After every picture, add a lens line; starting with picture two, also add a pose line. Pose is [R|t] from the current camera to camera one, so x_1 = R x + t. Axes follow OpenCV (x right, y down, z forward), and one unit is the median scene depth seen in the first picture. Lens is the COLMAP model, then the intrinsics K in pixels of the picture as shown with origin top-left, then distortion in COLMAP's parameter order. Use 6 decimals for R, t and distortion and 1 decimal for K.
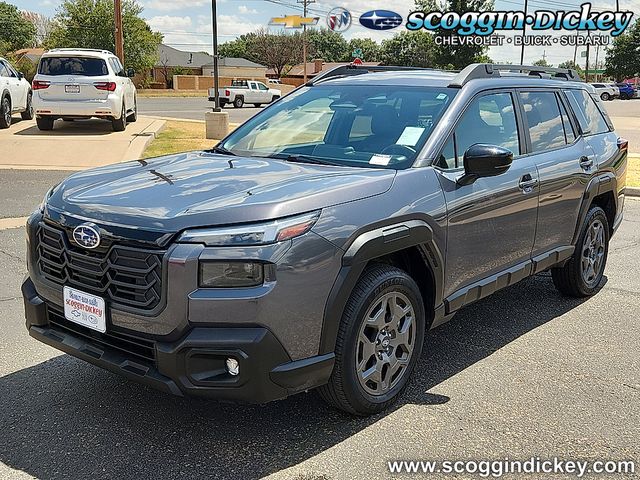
lens RADIAL K [[769.8, 0, 320.0], [0, 769.8, 240.0], [0, 0, 1]] dist [0.026141, 0.033029]
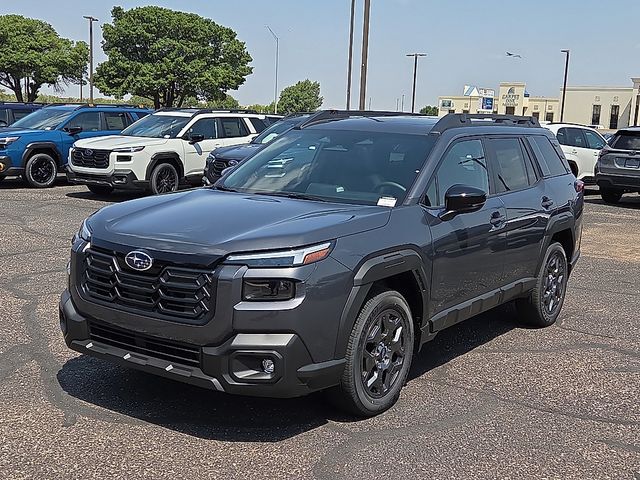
lens RADIAL K [[834.4, 0, 320.0], [0, 834.4, 240.0], [0, 0, 1]] dist [0.019127, 0.018655]
pose [[0.997585, 0.009770, 0.068772, -0.099938], [-0.006519, 0.998858, -0.047332, 0.021102], [-0.069155, 0.046770, 0.996509, -0.273144]]
